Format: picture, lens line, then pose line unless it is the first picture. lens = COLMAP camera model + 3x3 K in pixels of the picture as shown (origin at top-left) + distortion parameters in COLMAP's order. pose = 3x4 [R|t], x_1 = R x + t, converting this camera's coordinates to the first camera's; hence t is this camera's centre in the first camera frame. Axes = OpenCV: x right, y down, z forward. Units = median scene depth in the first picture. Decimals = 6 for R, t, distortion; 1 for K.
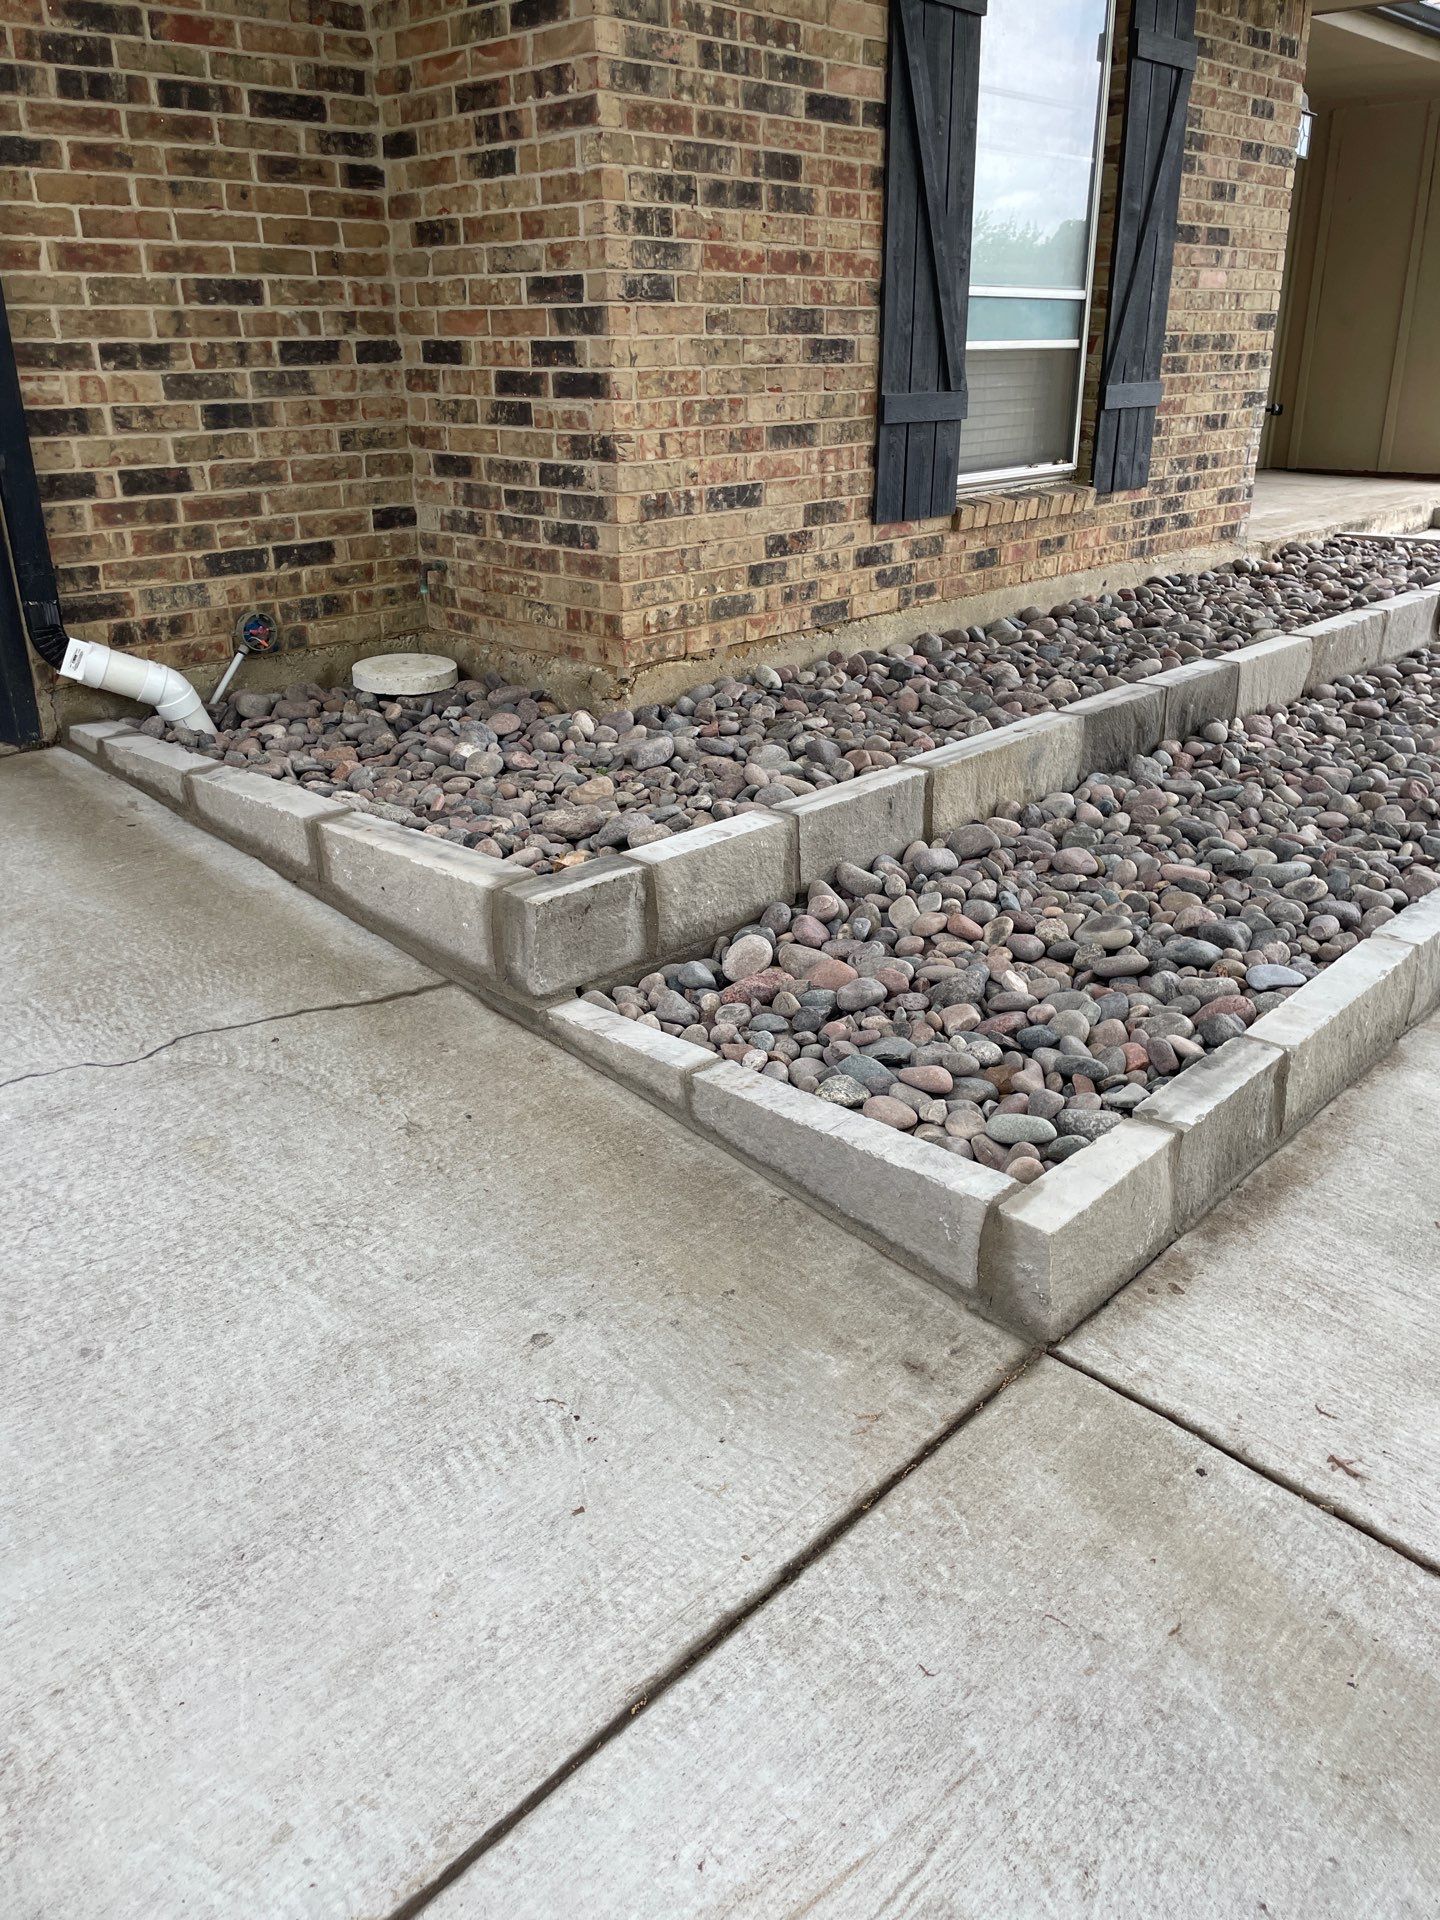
lens RADIAL K [[1440.1, 0, 737.2], [0, 1440.1, 941.2], [0, 0, 1]] dist [0.098342, -0.127545]
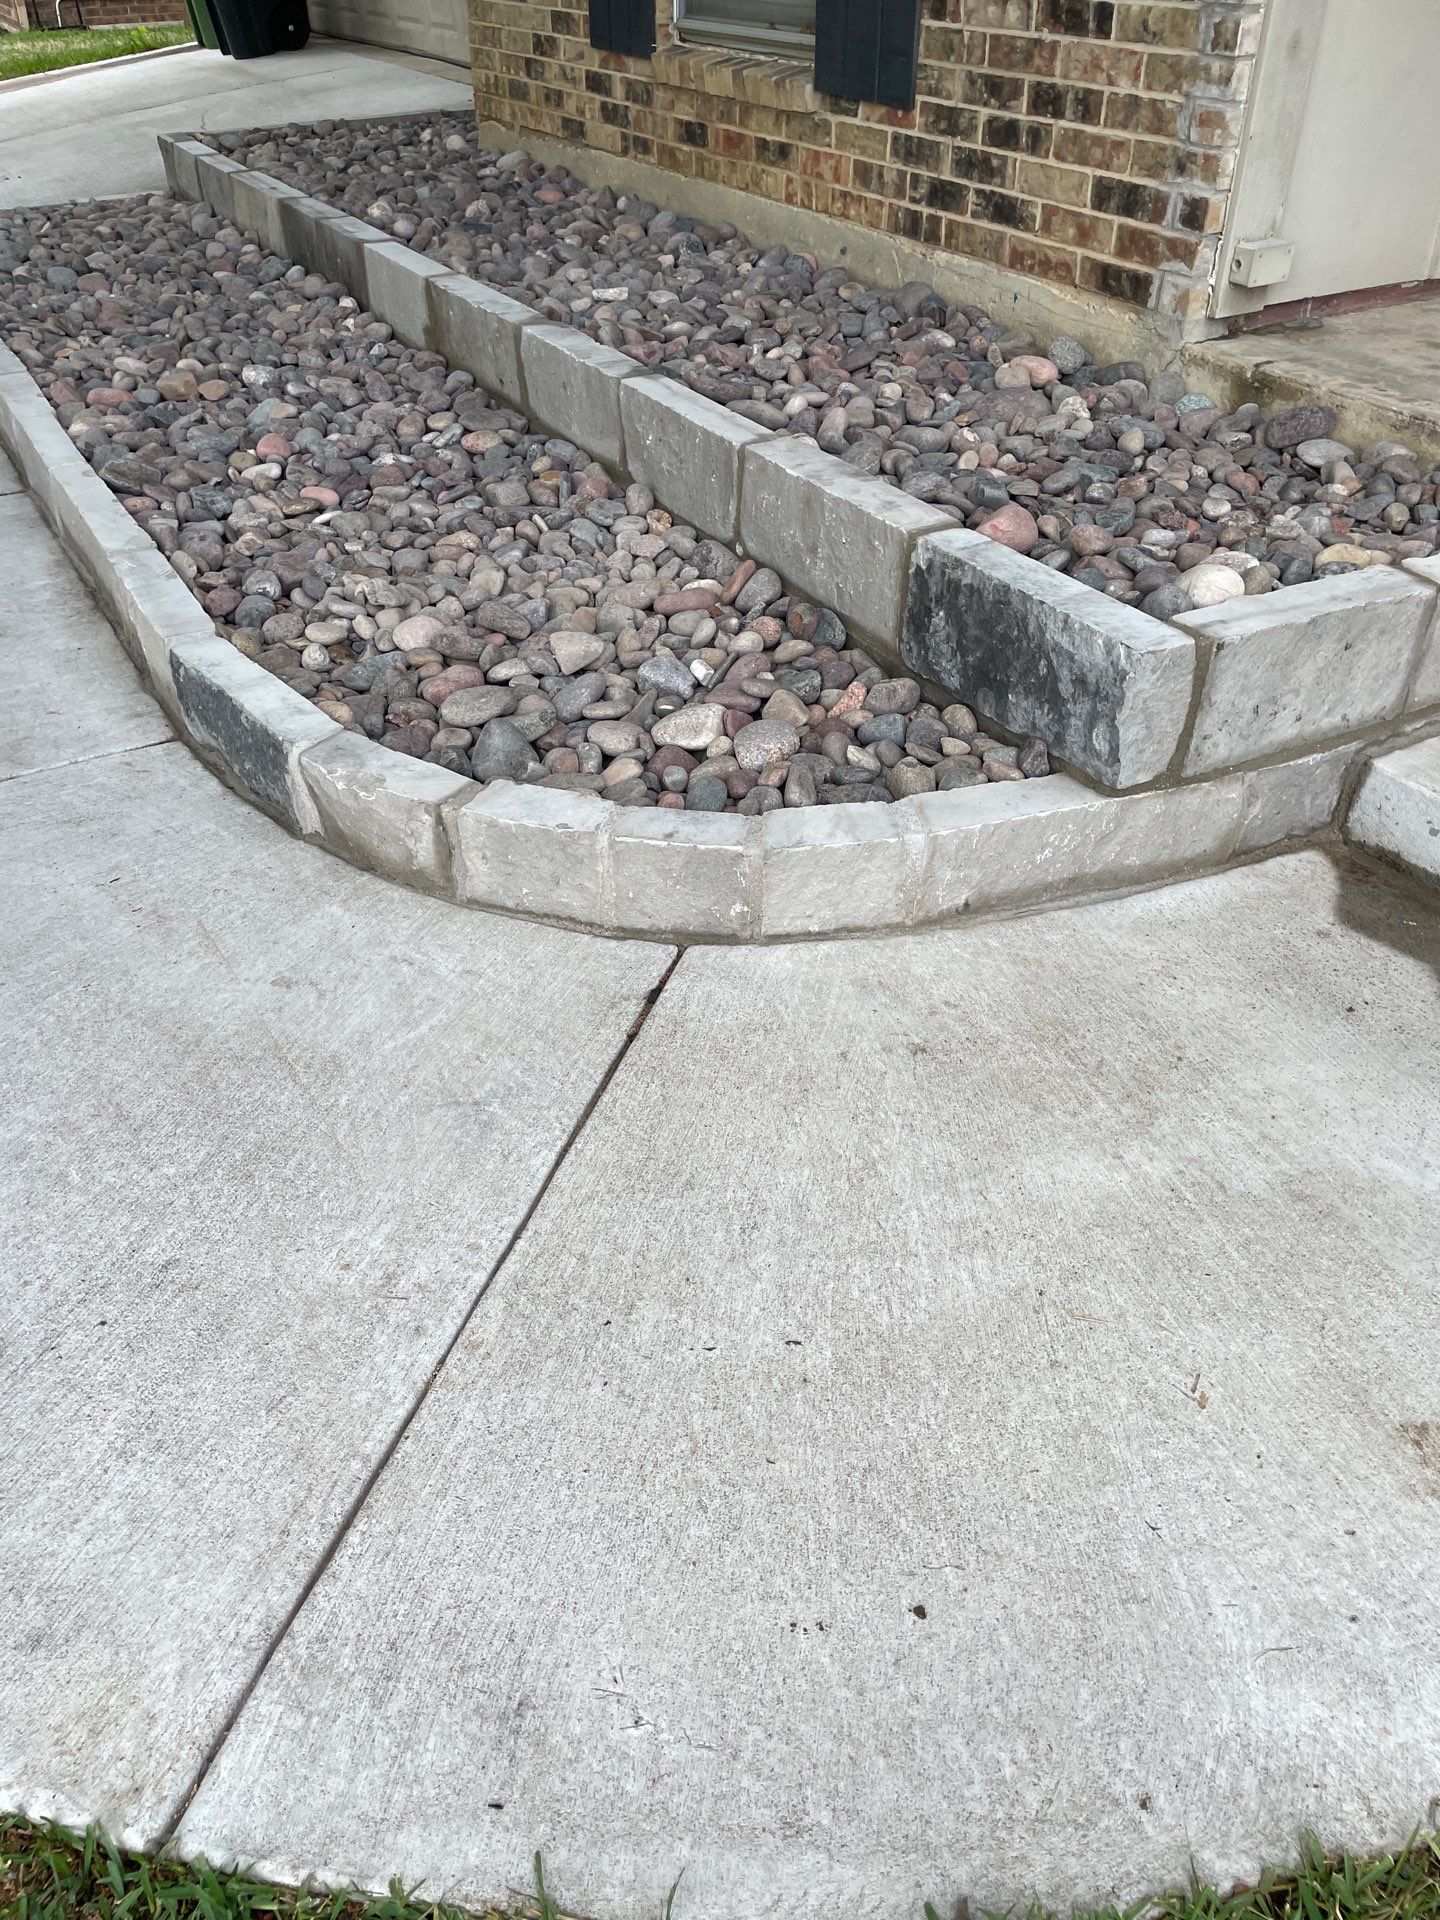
lens RADIAL K [[1440.1, 0, 710.6], [0, 1440.1, 975.1], [0, 0, 1]] dist [0.098342, -0.127545]
pose [[-0.302495, 0.579048, -0.757100, 1.481381], [-0.352205, 0.670189, 0.653298, -0.669702], [0.885691, 0.464274, 0.001214, 1.667950]]
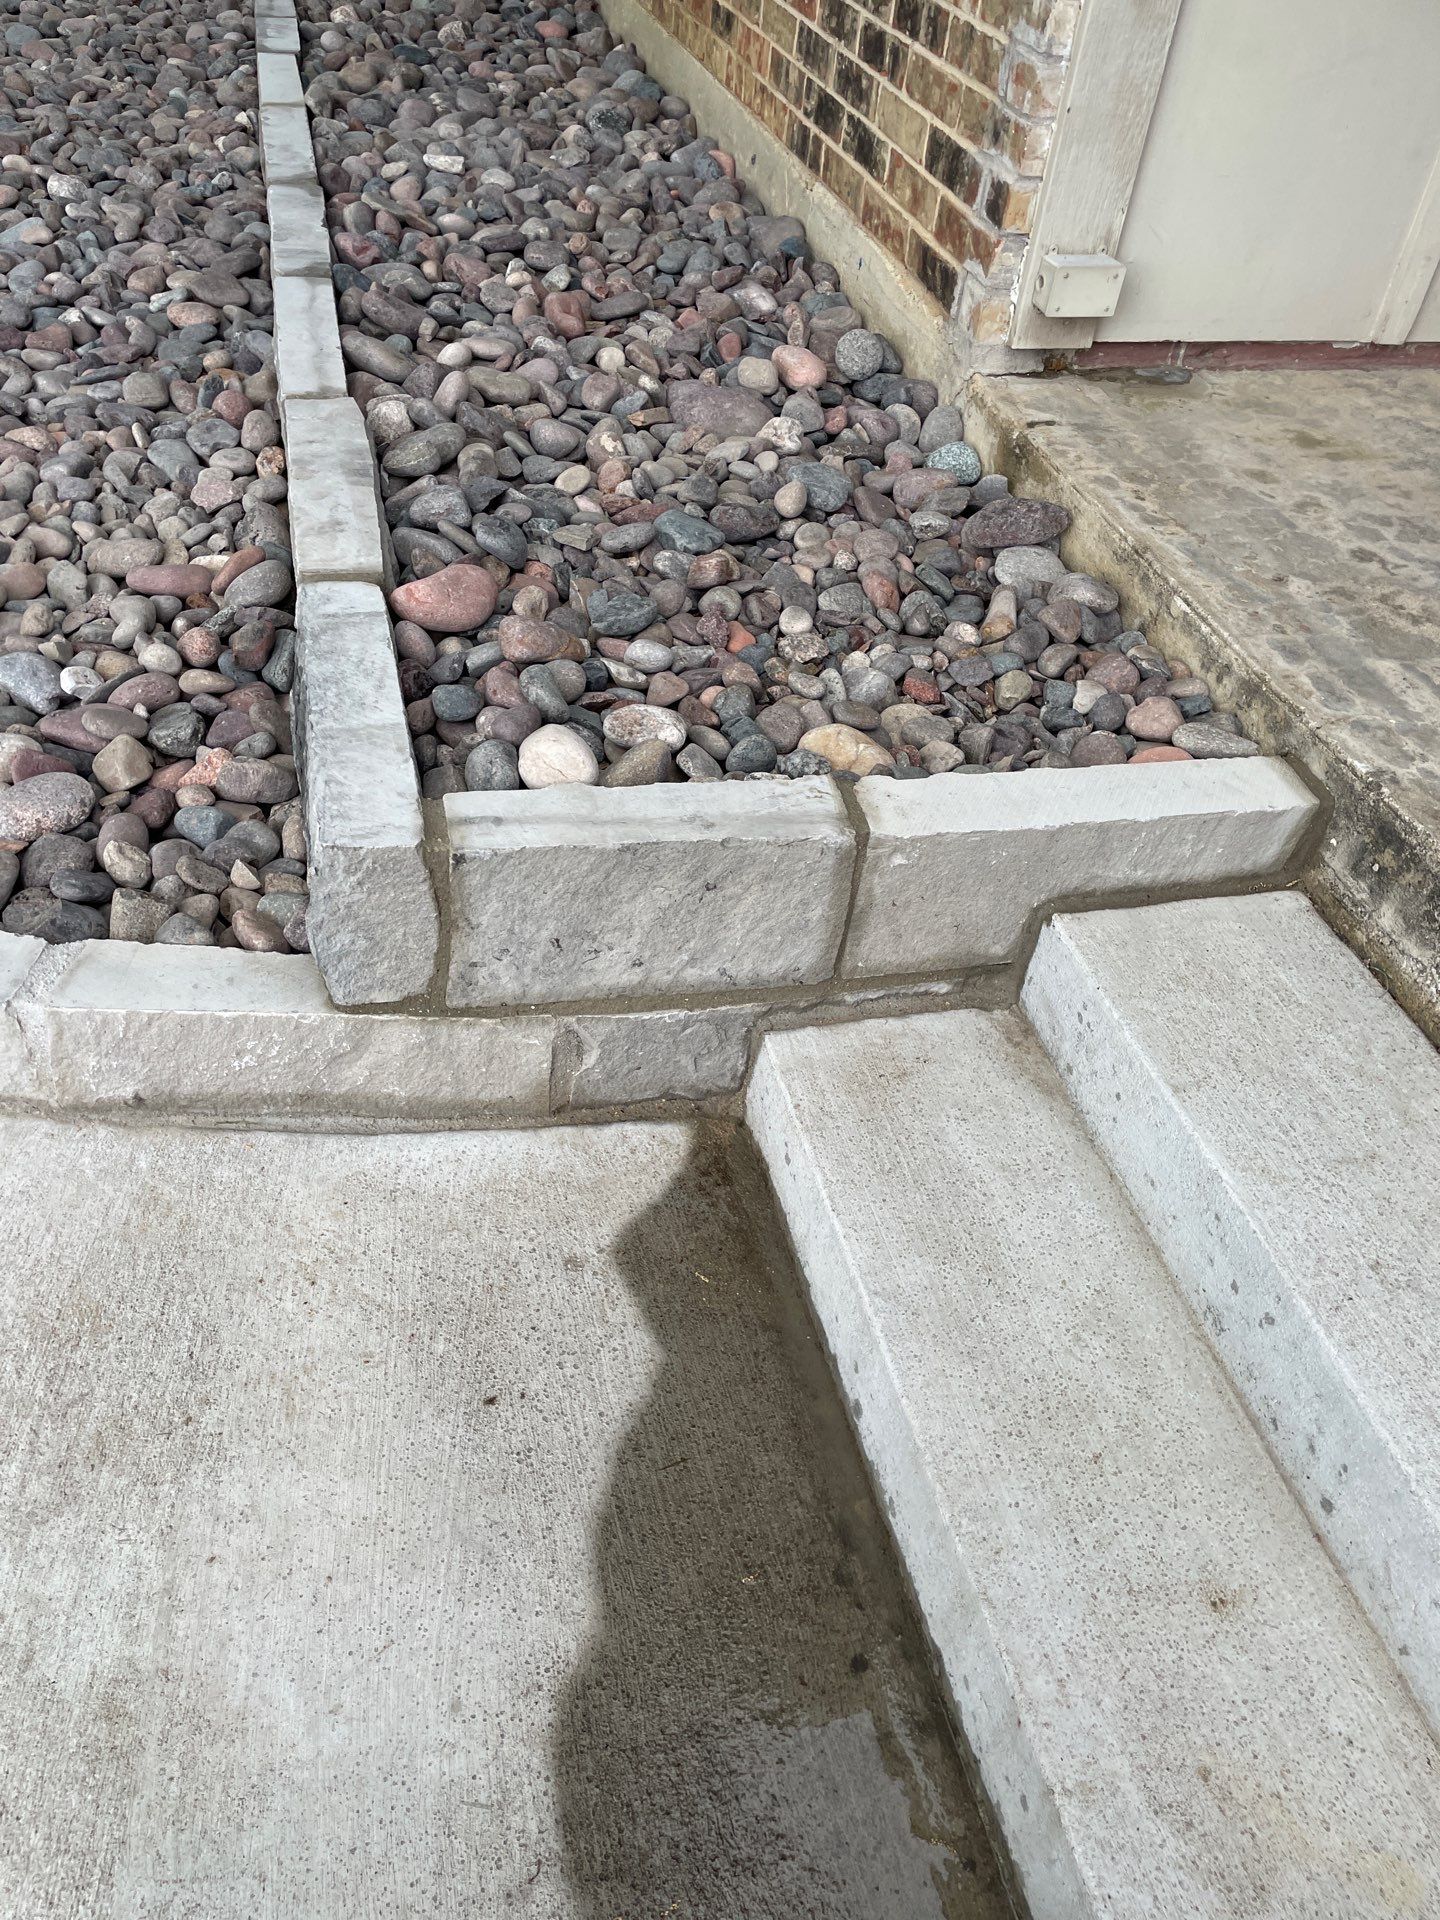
lens RADIAL K [[1440.1, 0, 712.6], [0, 1440.1, 971.3], [0, 0, 1]] dist [0.098342, -0.127545]
pose [[-0.537550, 0.537486, -0.649729, 1.189334], [-0.400196, 0.515599, 0.757628, -0.758587], [0.742215, 0.667282, -0.062060, 1.860413]]
